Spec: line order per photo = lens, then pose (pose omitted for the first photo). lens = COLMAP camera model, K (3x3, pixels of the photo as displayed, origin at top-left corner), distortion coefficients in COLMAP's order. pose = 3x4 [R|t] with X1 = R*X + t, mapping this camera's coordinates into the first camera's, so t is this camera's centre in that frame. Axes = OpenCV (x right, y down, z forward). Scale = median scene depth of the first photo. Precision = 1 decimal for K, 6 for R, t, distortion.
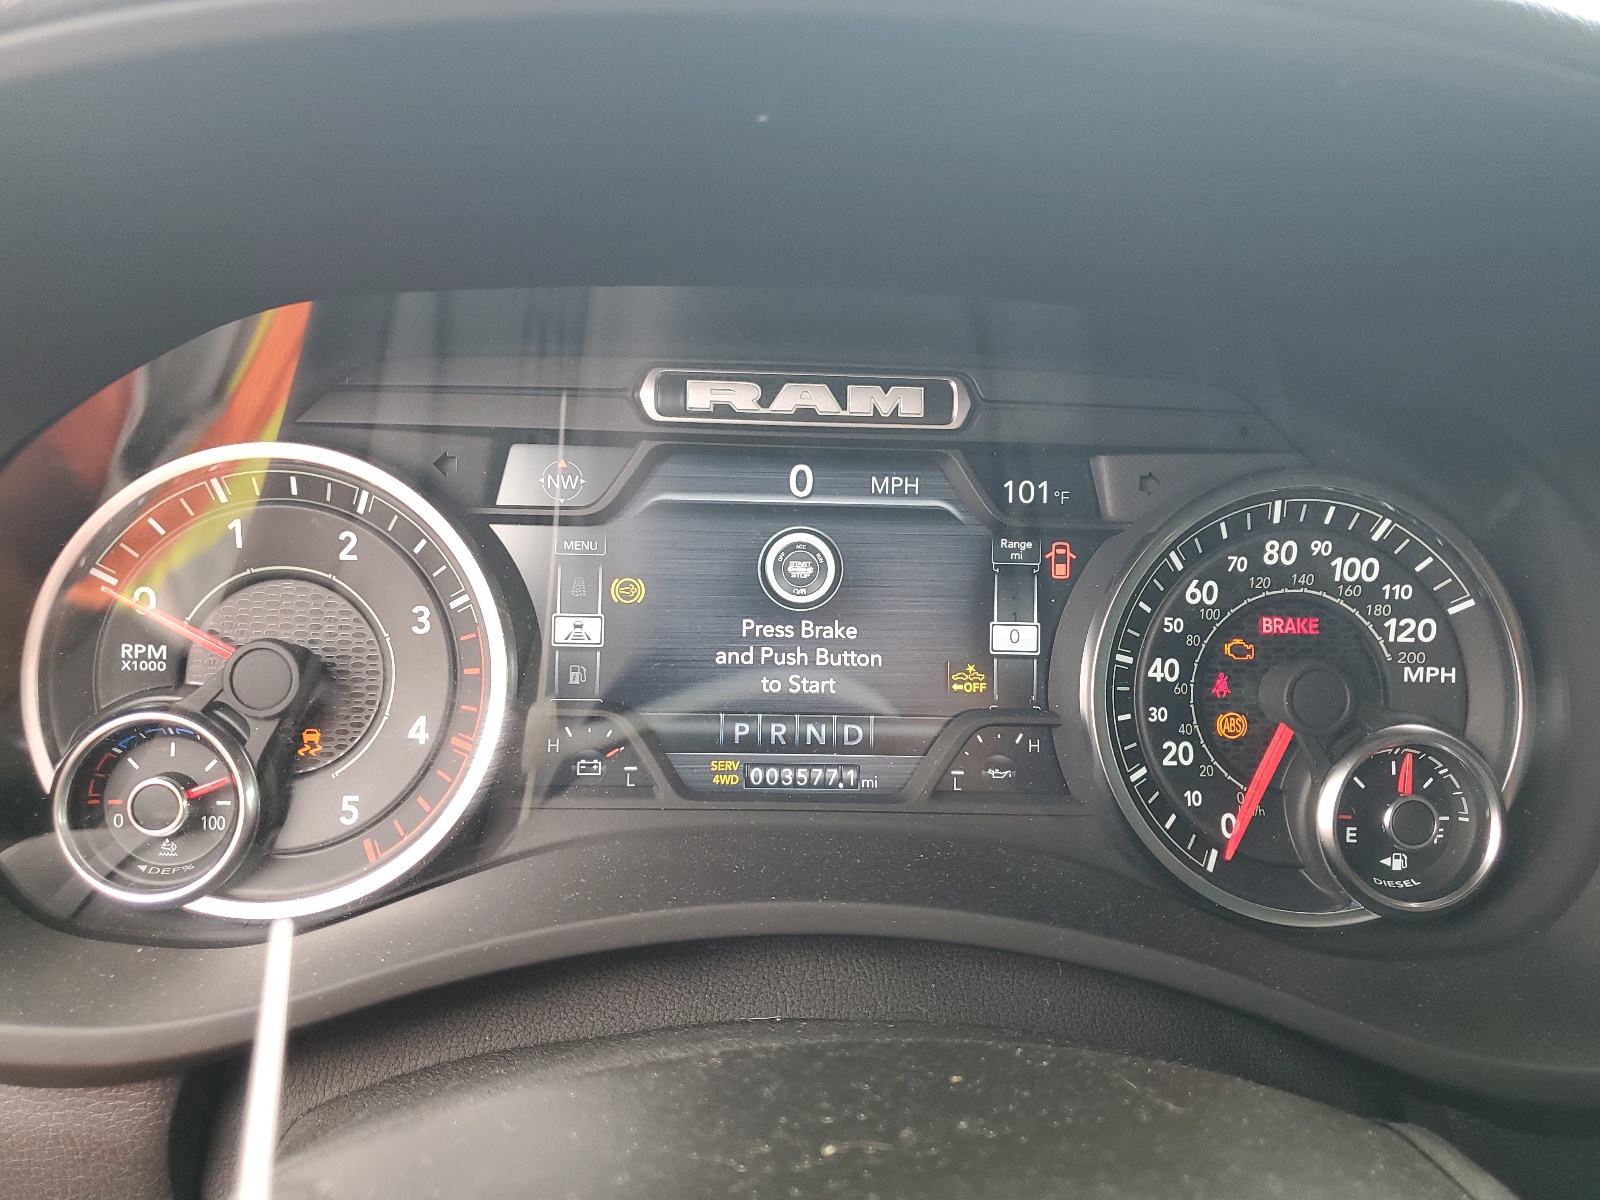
lens RADIAL K [[1215.8, 0, 800.3], [0, 1215.8, 600.3], [0, 0, 1]] dist [-0.011296, -0.004866]
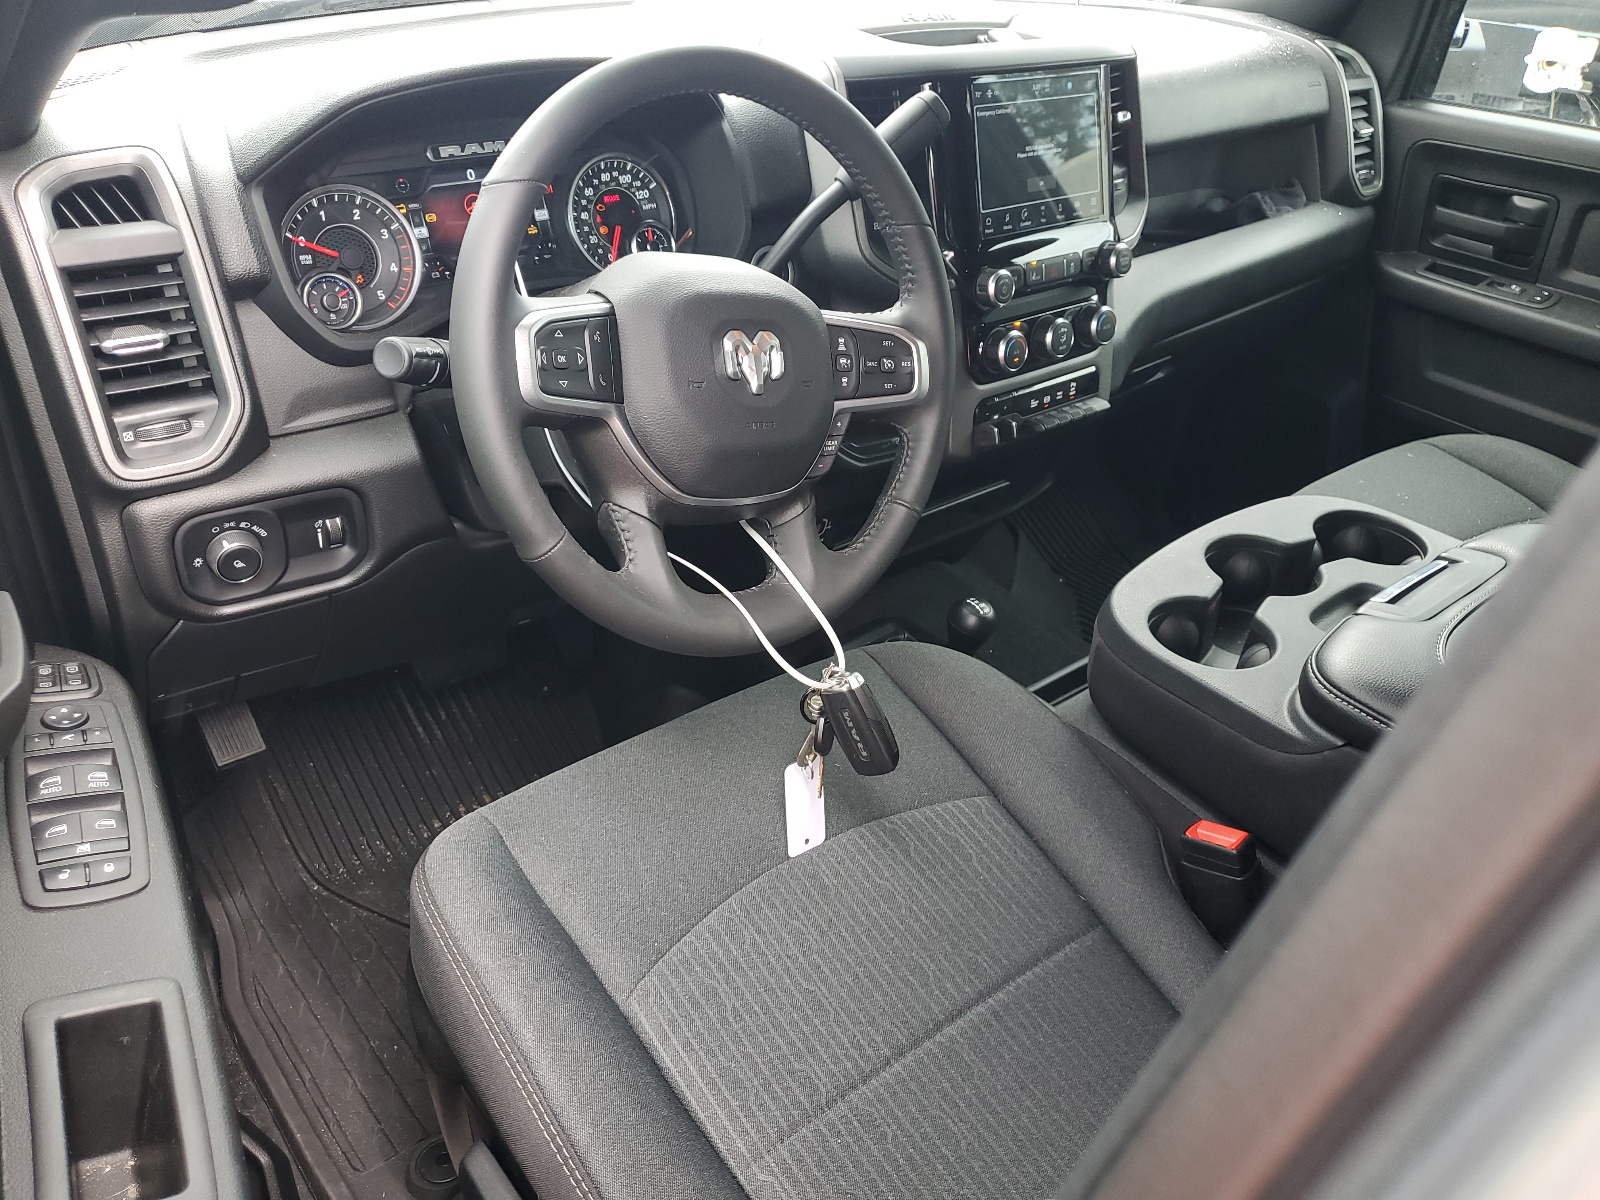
lens RADIAL K [[1215.8, 0, 800.3], [0, 1215.8, 599.3], [0, 0, 1]] dist [-0.011296, -0.004866]
pose [[0.789543, -0.320123, 0.523586, -1.402341], [0.178494, 0.936074, 0.303160, 0.141680], [-0.587164, -0.145901, 0.796211, -2.328661]]
